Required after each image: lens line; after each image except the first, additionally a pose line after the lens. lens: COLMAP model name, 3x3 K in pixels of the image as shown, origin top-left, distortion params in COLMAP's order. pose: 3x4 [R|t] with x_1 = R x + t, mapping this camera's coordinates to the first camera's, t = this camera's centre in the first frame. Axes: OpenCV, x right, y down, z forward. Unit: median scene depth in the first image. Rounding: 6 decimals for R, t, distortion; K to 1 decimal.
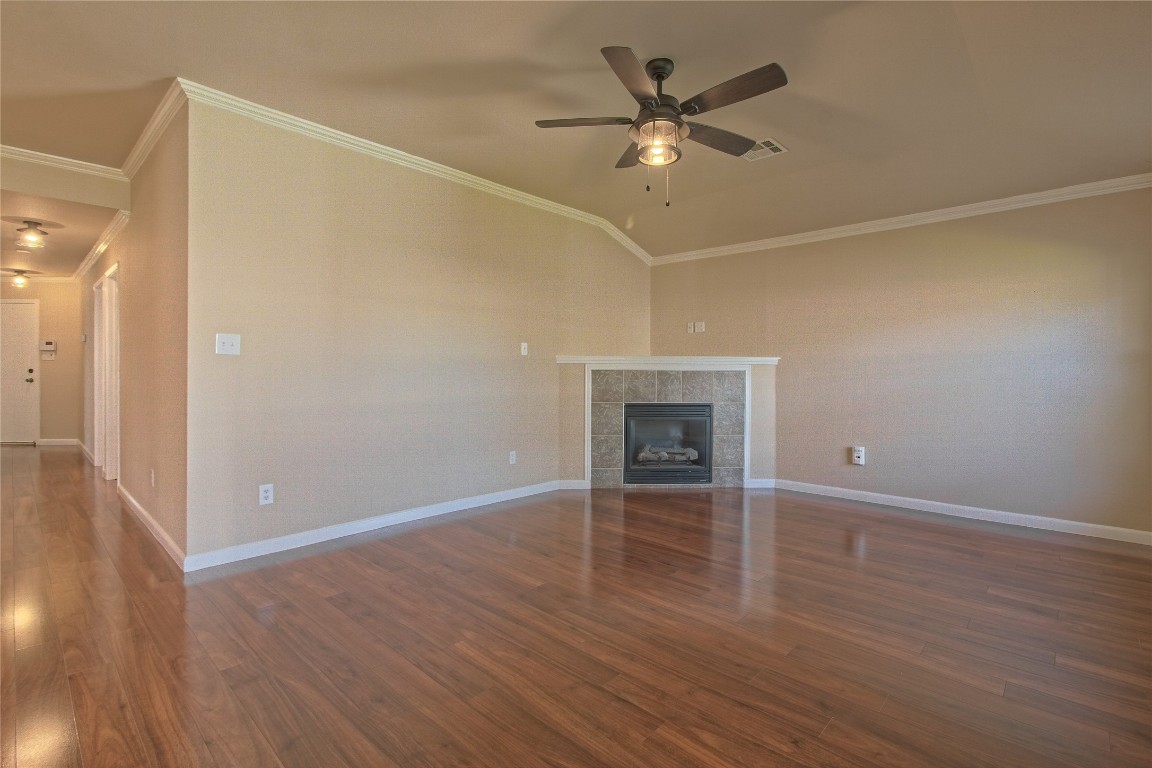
lens RADIAL K [[530.9, 0, 580.0], [0, 530.9, 377.0], [0, 0, 1]] dist [-0.011170, 0.009343]
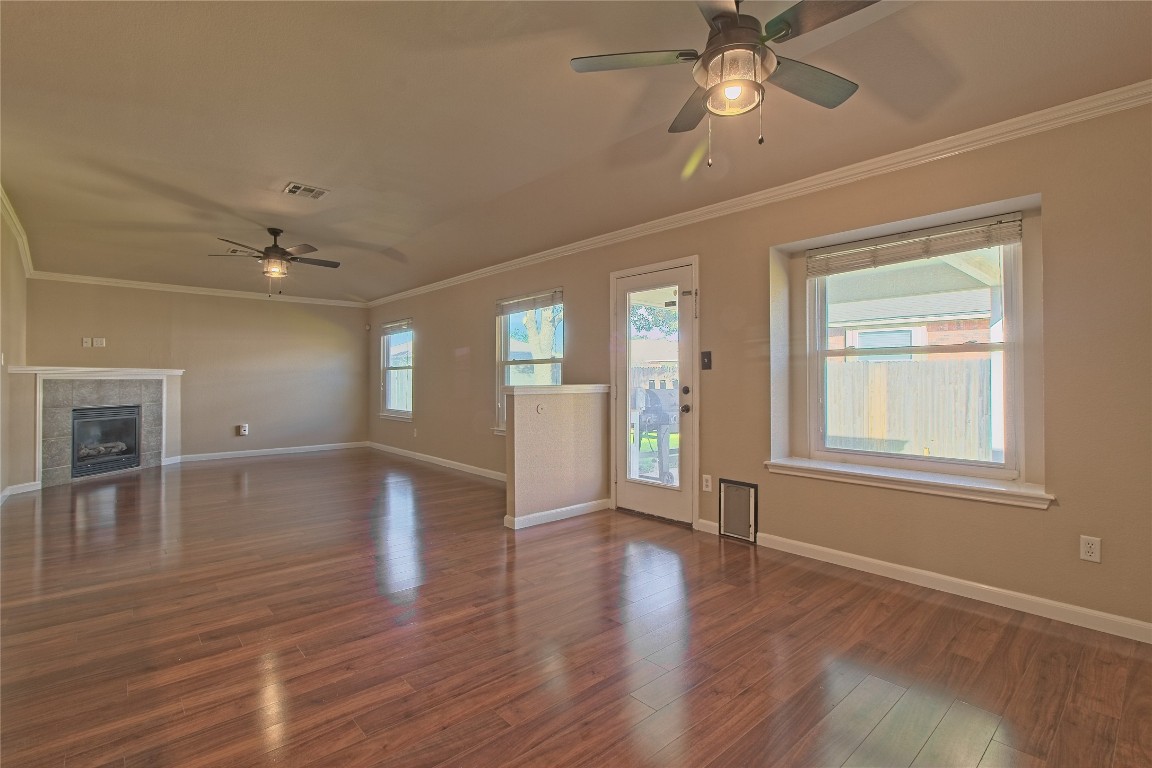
lens RADIAL K [[530.9, 0, 574.0], [0, 530.9, 378.6], [0, 0, 1]] dist [-0.011170, 0.009343]
pose [[0.092751, -0.000233, 0.995689, -0.948945], [0.008540, 0.999963, -0.000562, -0.004082], [-0.995653, 0.008556, 0.092750, -0.182922]]
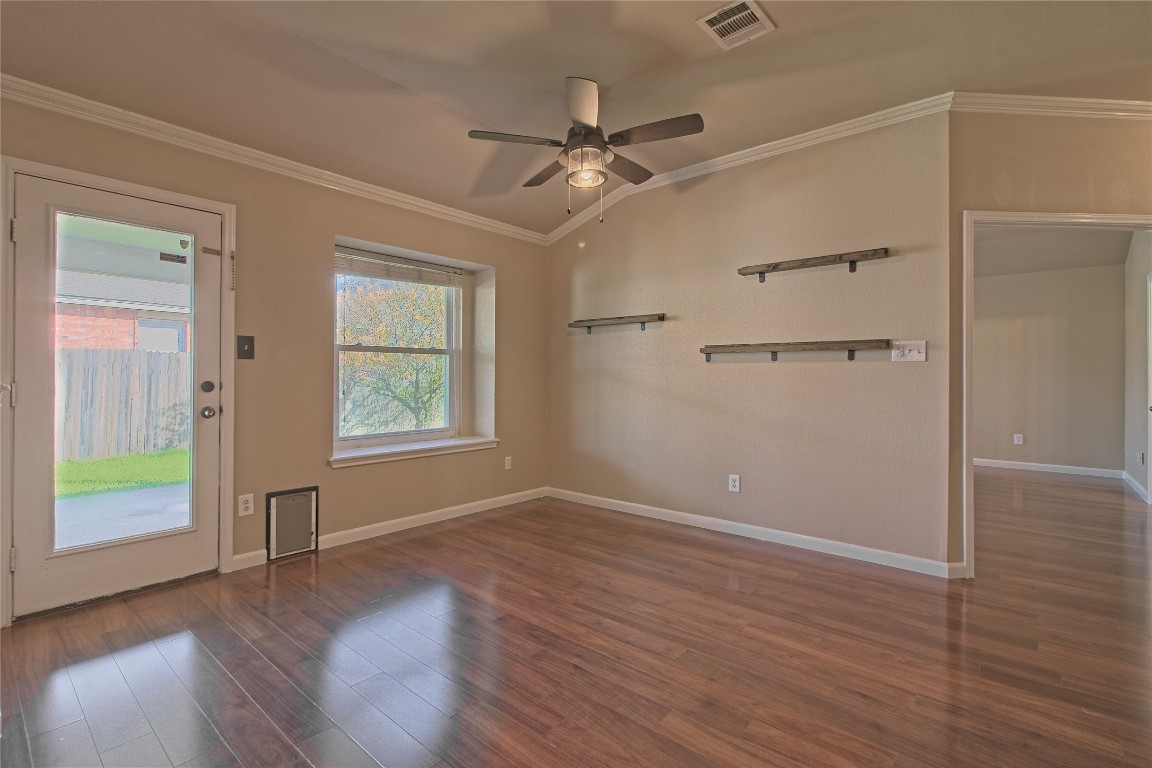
lens RADIAL K [[530.9, 0, 568.8], [0, 530.9, 377.8], [0, 0, 1]] dist [-0.011170, 0.009343]
pose [[-0.999327, -0.009942, -0.035297, -0.499023], [-0.010456, 0.999841, 0.014428, -0.007330], [0.035148, 0.014787, -0.999273, 0.313528]]
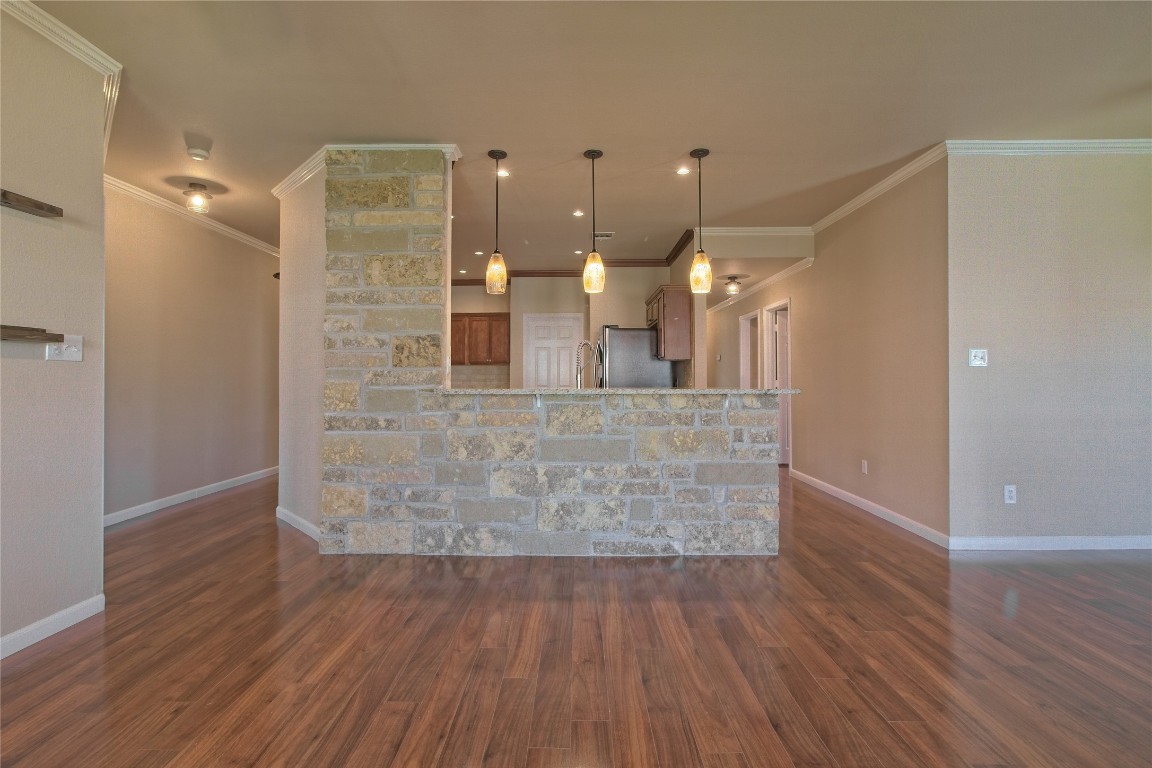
lens RADIAL K [[530.9, 0, 573.0], [0, 530.9, 382.5], [0, 0, 1]] dist [-0.011170, 0.009343]
pose [[0.673201, -0.000817, -0.739459, -0.255026], [-0.003105, 0.999987, -0.003931, -0.001440], [0.739453, 0.004943, 0.673190, -0.262062]]
